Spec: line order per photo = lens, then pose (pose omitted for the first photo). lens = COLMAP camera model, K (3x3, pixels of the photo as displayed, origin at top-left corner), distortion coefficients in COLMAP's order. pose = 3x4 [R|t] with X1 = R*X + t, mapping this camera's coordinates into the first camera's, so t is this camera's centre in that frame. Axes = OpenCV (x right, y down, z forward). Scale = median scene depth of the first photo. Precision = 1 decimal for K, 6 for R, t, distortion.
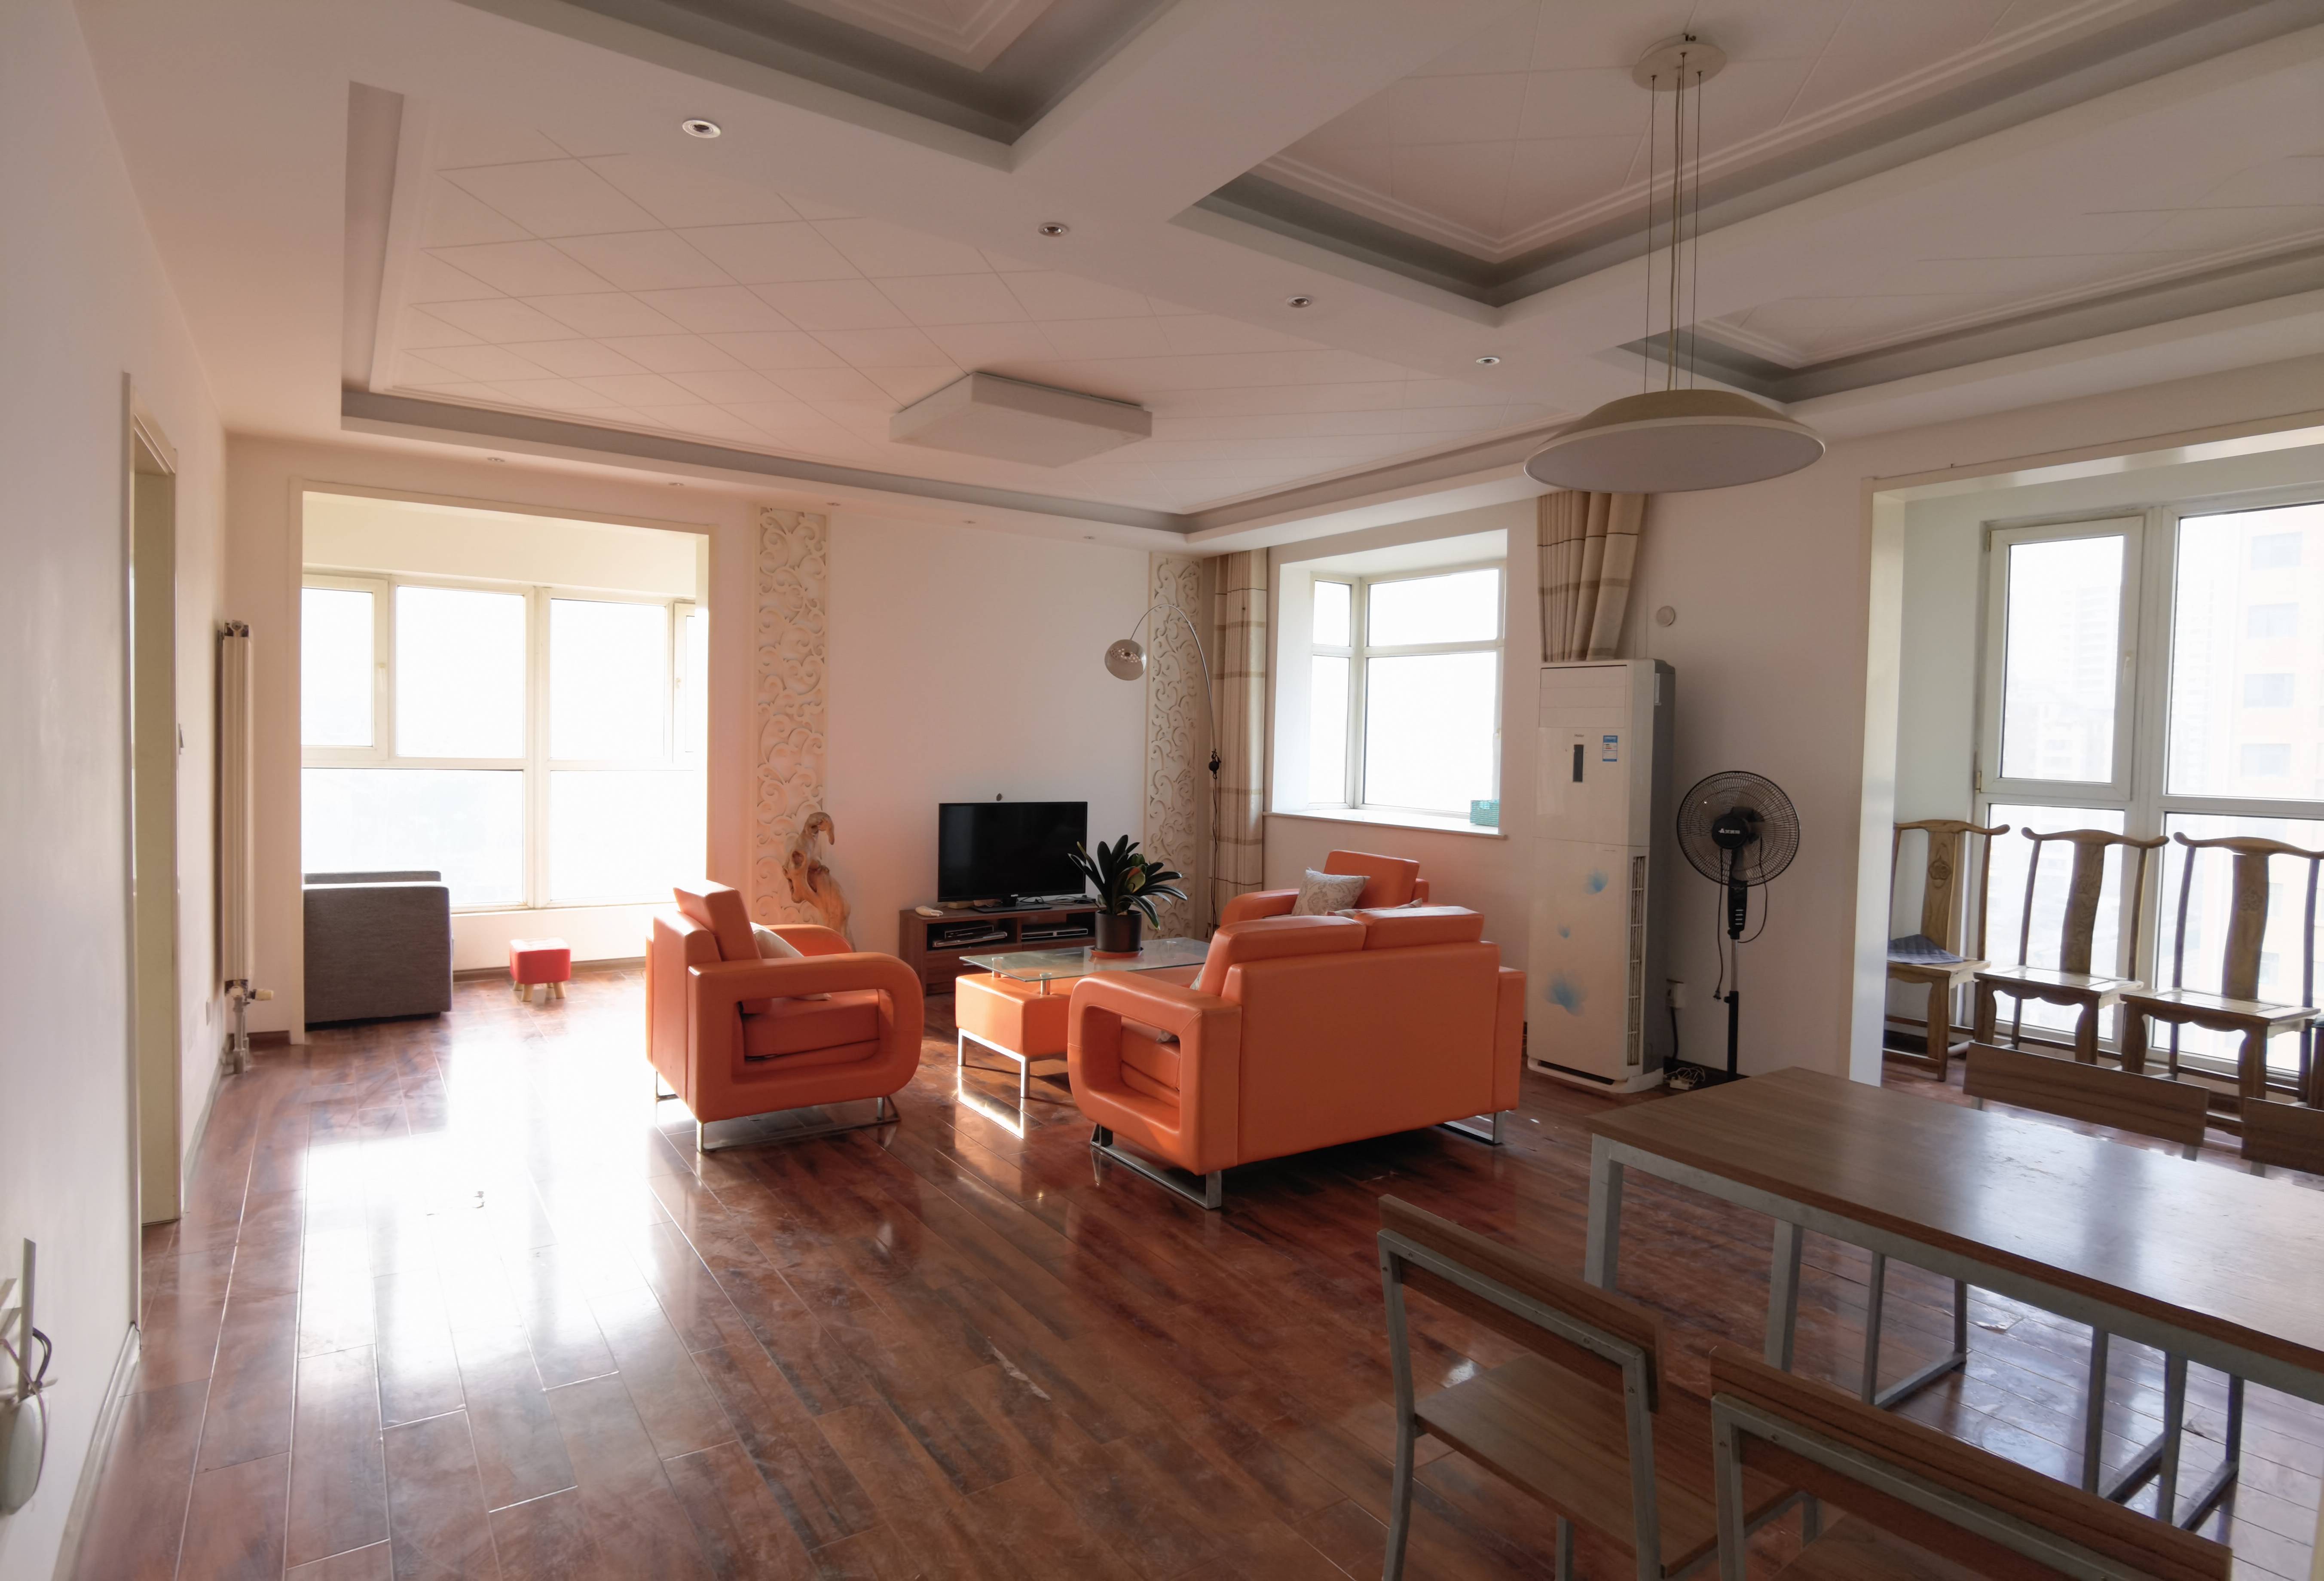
lens RADIAL K [[1210.0, 0, 1167.4], [0, 1210.0, 796.3], [0, 0, 1]] dist [-0.024889, -0.001633]
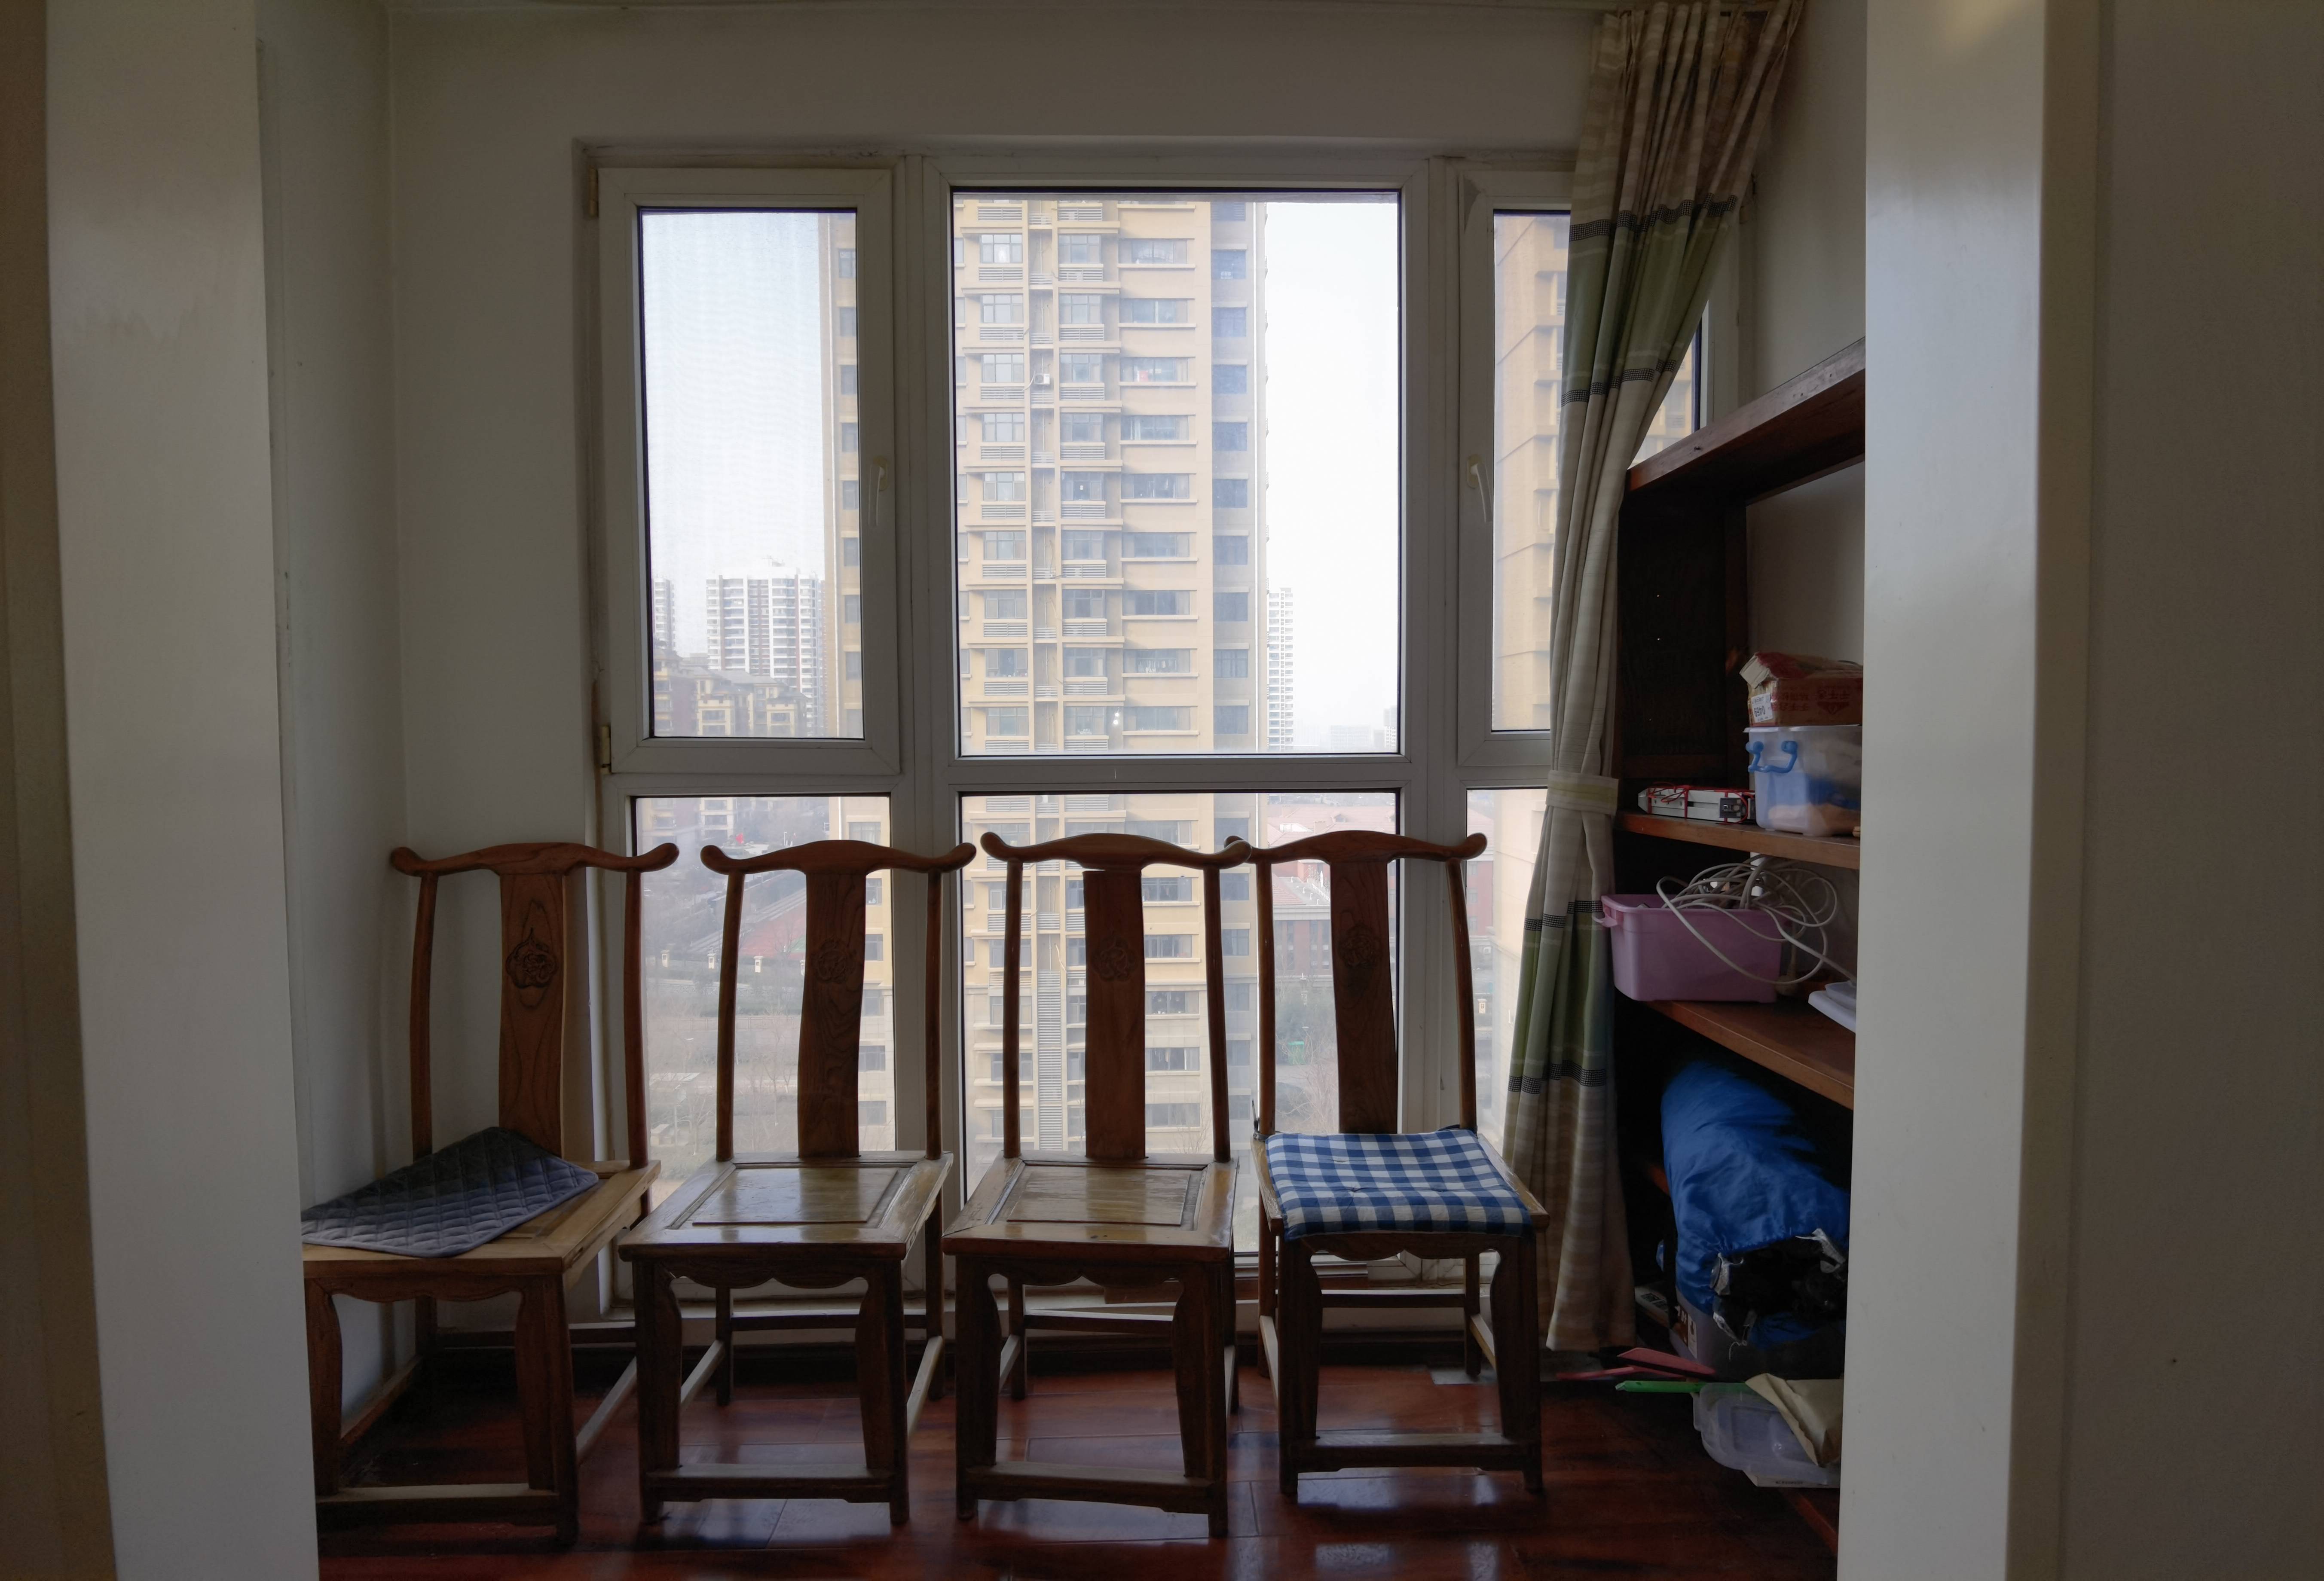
lens RADIAL K [[1210.0, 0, 1155.7], [0, 1210.0, 770.9], [0, 0, 1]] dist [-0.024889, -0.001633]
pose [[0.554841, -0.055518, 0.830102, 0.459544], [0.057765, 0.997934, 0.028133, -0.005217], [-0.829949, 0.032341, 0.556901, 0.637853]]
